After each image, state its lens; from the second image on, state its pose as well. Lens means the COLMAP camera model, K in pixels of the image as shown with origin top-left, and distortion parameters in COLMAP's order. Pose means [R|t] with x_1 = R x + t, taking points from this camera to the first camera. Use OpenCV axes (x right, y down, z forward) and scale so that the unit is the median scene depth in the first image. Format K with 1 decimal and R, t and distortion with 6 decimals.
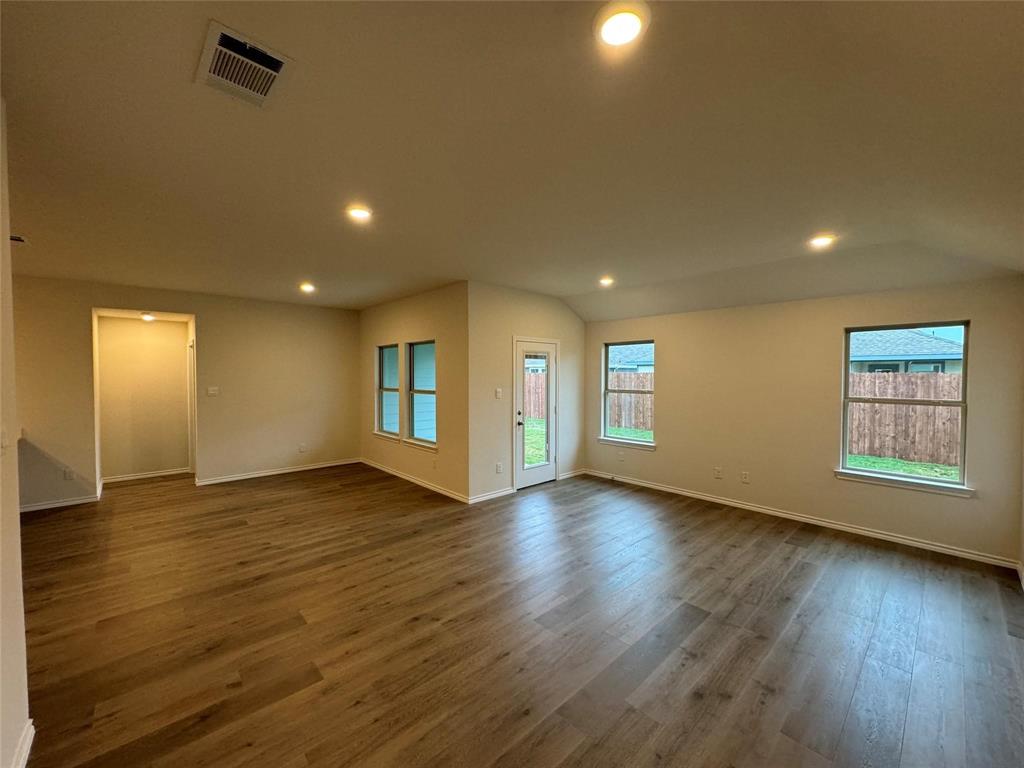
lens RADIAL K [[407.4, 0, 513.0], [0, 407.4, 385.0], [0, 0, 1]] dist [0.001704, 0.000384]
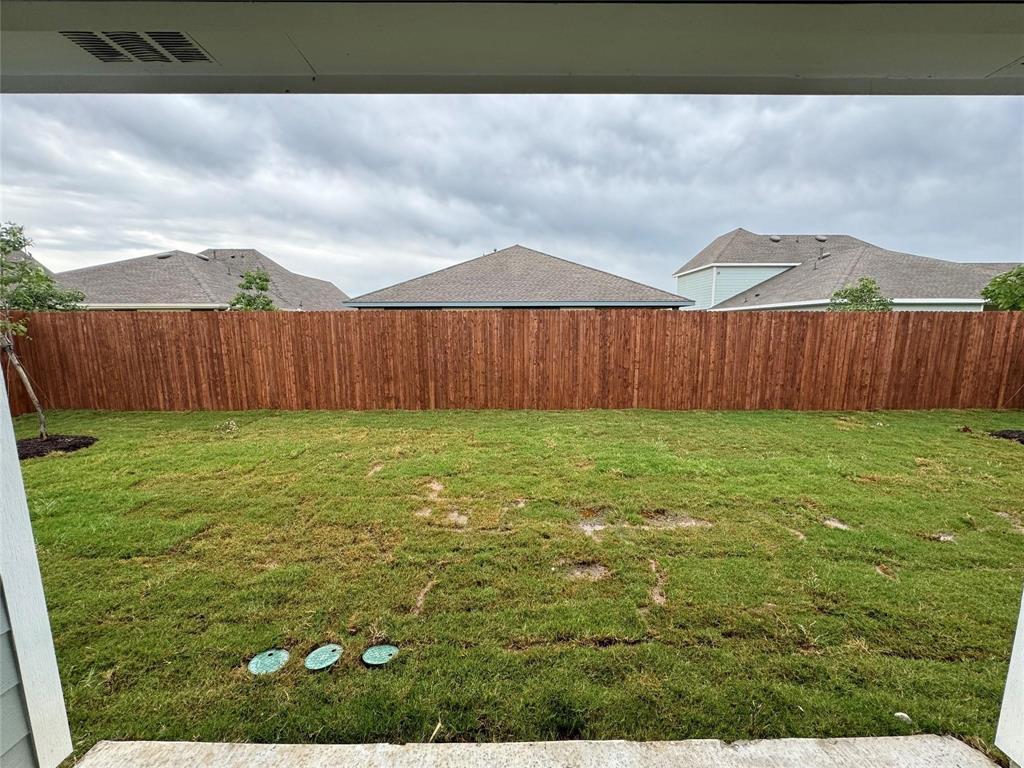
lens RADIAL K [[406.1, 0, 510.1], [0, 406.1, 384.9], [0, 0, 1]] dist [-0.001828, 0.000102]
pose [[0.675605, -0.106879, 0.729476, -0.183638], [0.021528, 0.991874, 0.125386, 0.007121], [-0.736949, -0.069007, 0.672416, 1.535477]]
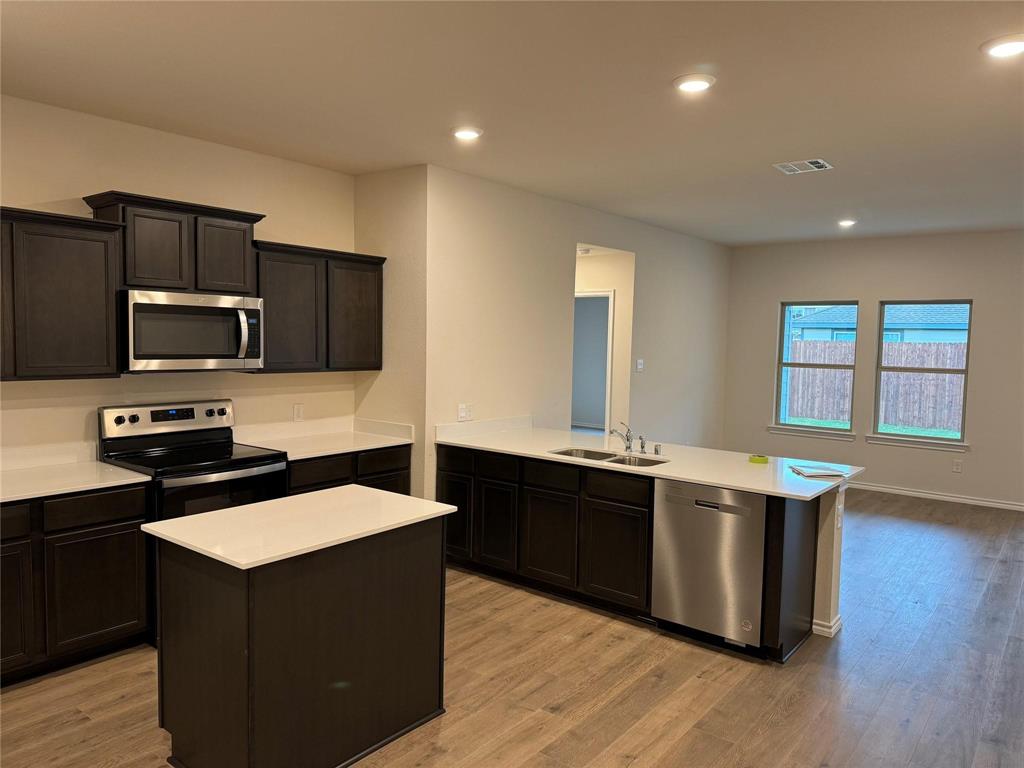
lens RADIAL K [[710.0, 0, 511.5], [0, 710.0, 390.1], [0, 0, 1]] dist [0.083788, -0.140481]
pose [[0.987872, 0.010046, 0.154943, -1.455577], [-0.017950, 0.998603, 0.049701, 0.002497], [-0.154227, -0.051879, 0.986672, -0.195670]]
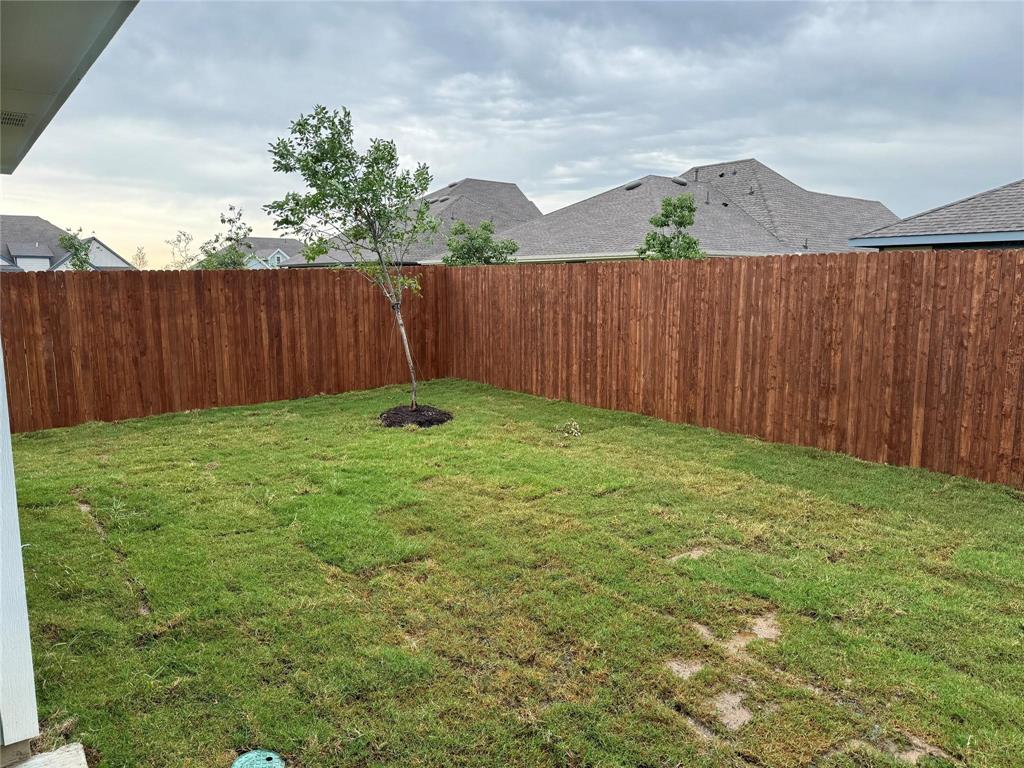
lens RADIAL K [[705.4, 0, 518.1], [0, 705.4, 384.6], [0, 0, 1]] dist [0.200510, -0.315264]
pose [[0.997353, 0.015634, -0.071005, 0.148859], [-0.007305, 0.993213, 0.116082, 0.002787], [0.072338, -0.115256, 0.990698, 1.508160]]
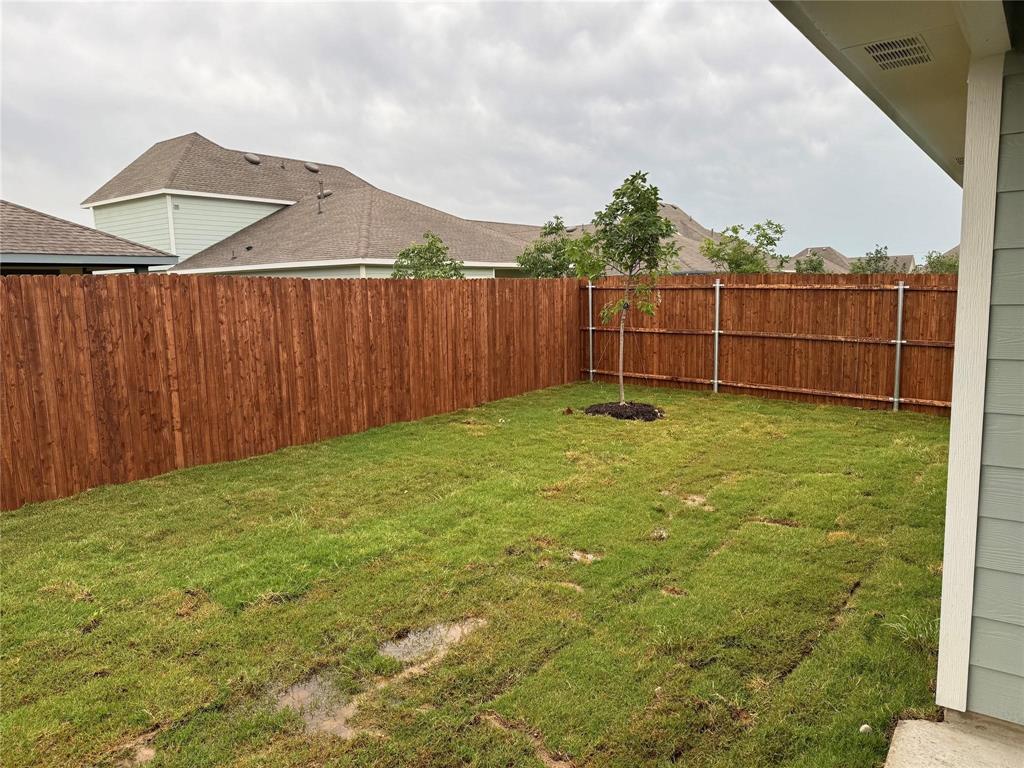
lens RADIAL K [[710.4, 0, 510.1], [0, 710.4, 384.1], [0, 0, 1]] dist [0.107986, -0.143886]
pose [[-0.188599, -0.124894, 0.974080, -0.201147], [0.051997, 0.989219, 0.136902, -0.019878], [-0.980677, 0.076469, -0.180072, 1.846897]]
